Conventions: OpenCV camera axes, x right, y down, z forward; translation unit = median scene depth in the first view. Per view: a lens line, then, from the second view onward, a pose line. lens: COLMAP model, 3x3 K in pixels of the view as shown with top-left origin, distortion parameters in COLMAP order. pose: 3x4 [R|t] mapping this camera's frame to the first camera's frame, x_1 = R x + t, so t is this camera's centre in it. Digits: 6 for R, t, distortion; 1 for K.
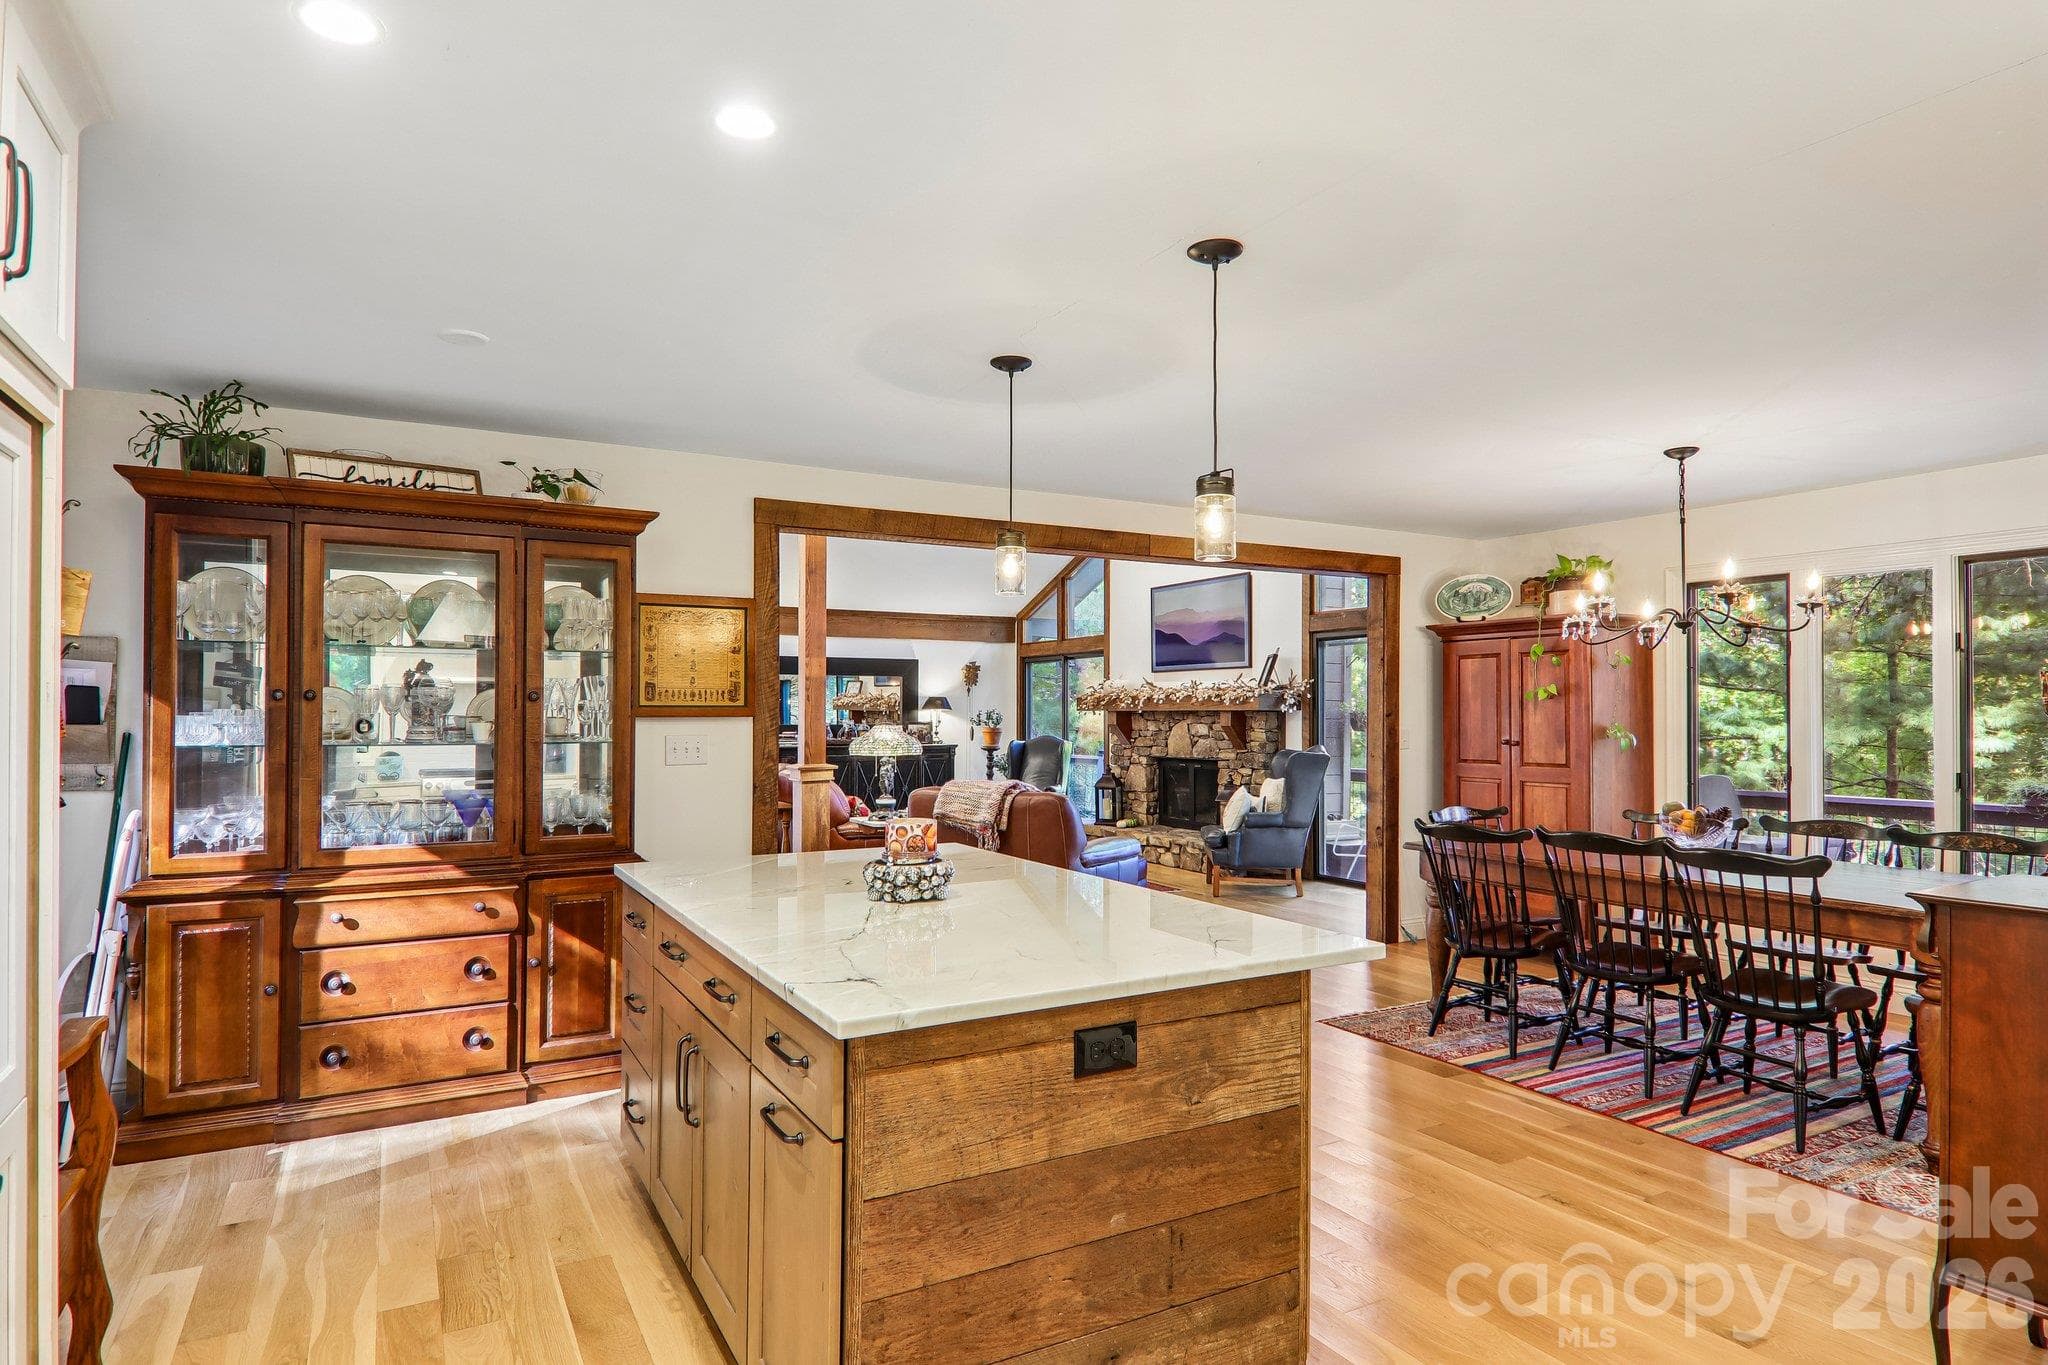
lens RADIAL K [[1163.9, 0, 1025.6], [0, 1163.9, 709.0], [0, 0, 1]] dist [0.004110, -0.016942]
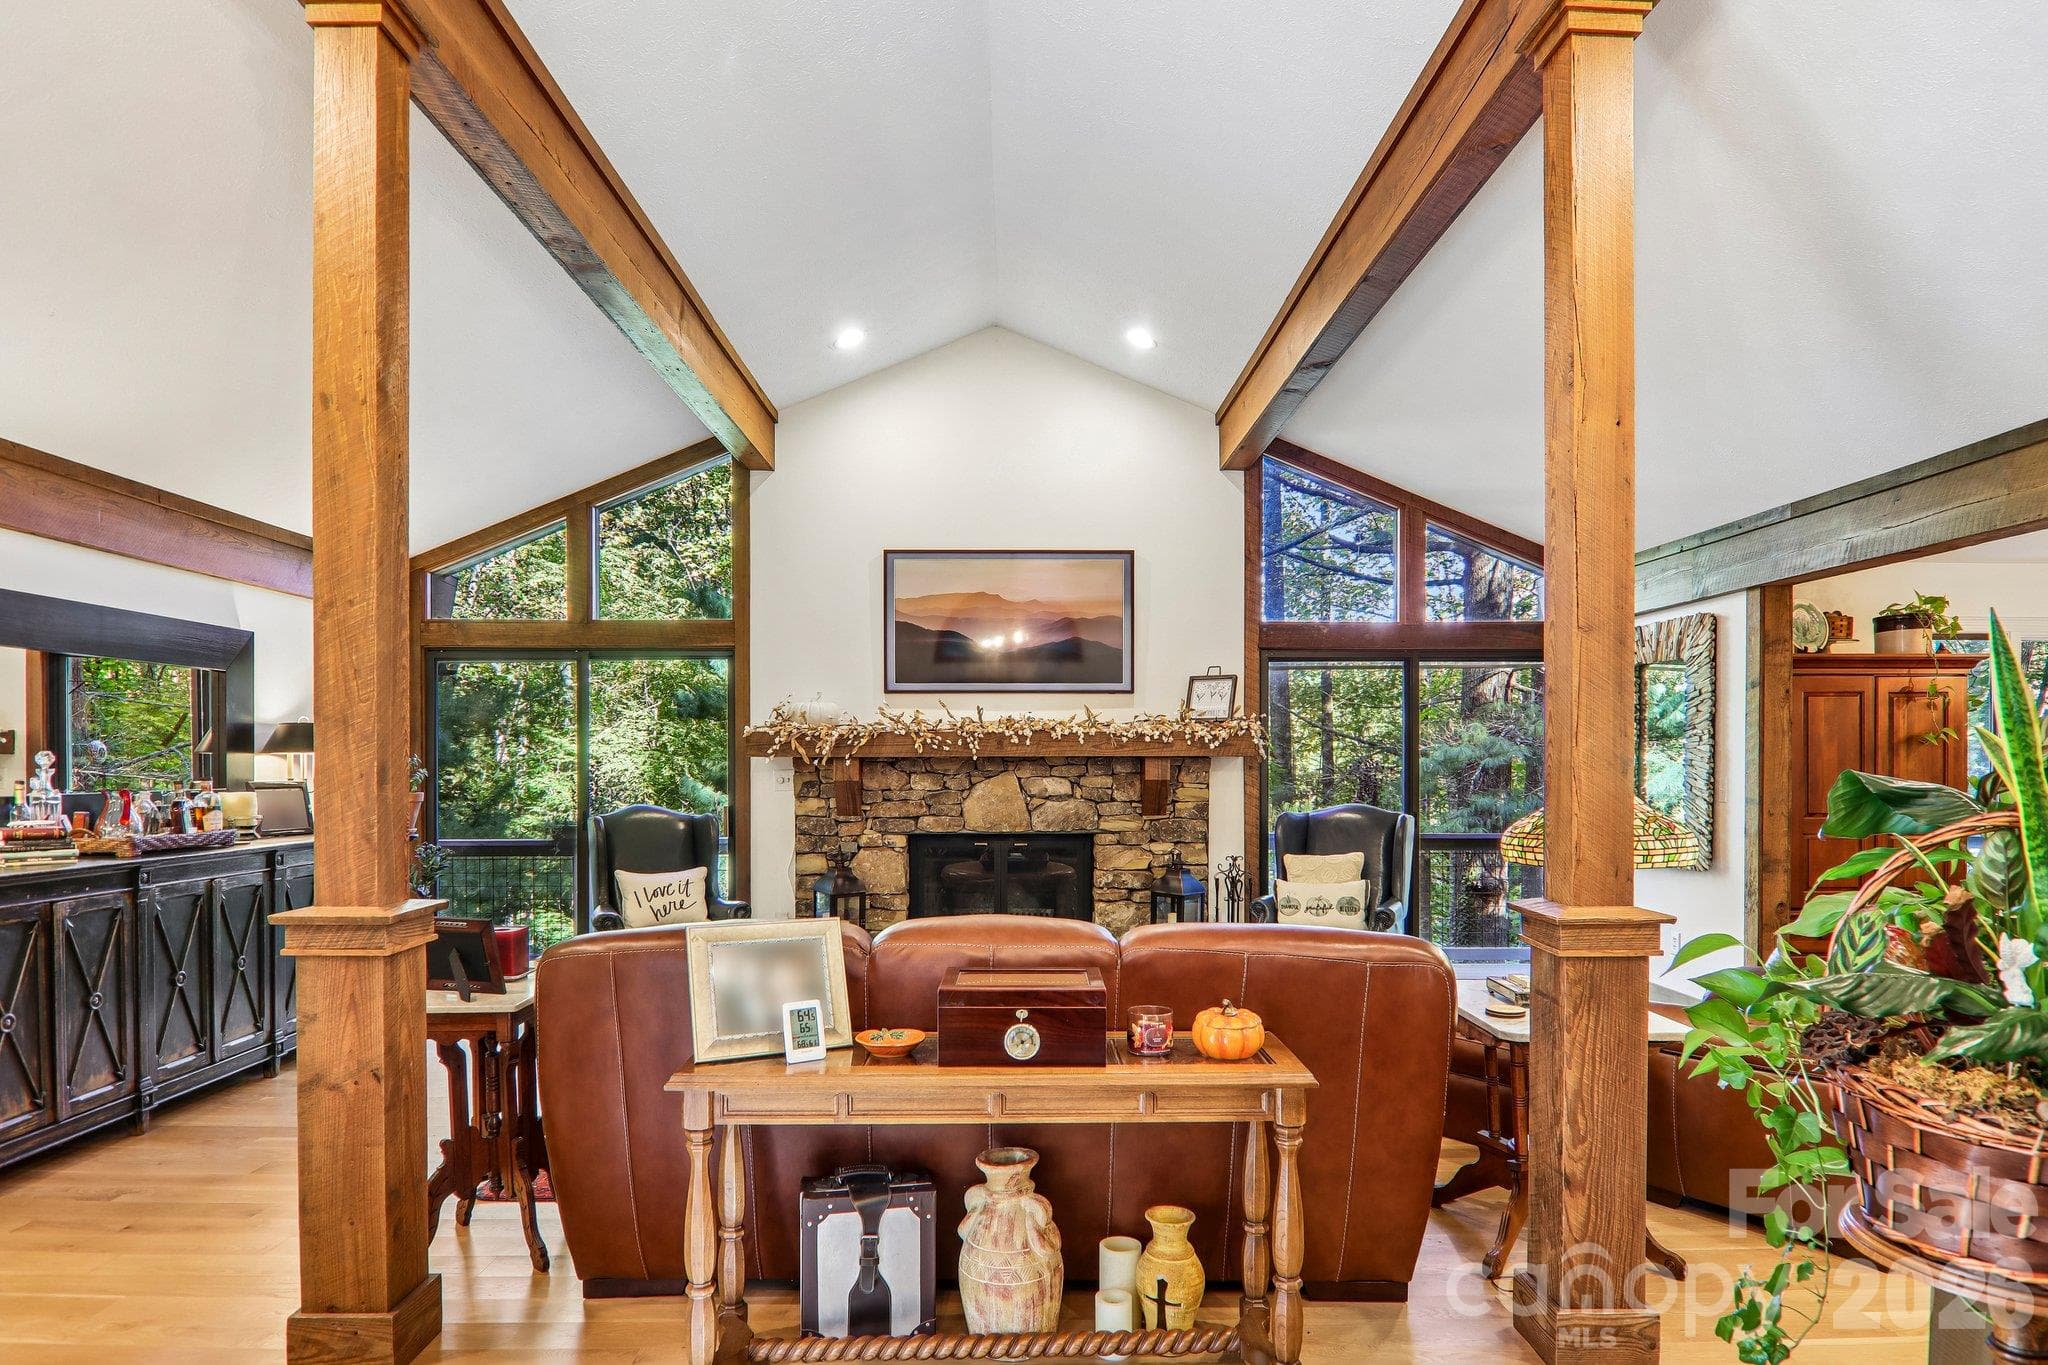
lens RADIAL K [[1163.9, 0, 1025.6], [0, 1163.9, 709.0], [0, 0, 1]] dist [0.004110, -0.016942]
pose [[0.465272, 0.037020, 0.884393, -0.407007], [-0.001066, 0.999148, -0.041263, 0.001608], [-0.885167, 0.018256, 0.464915, 0.697478]]
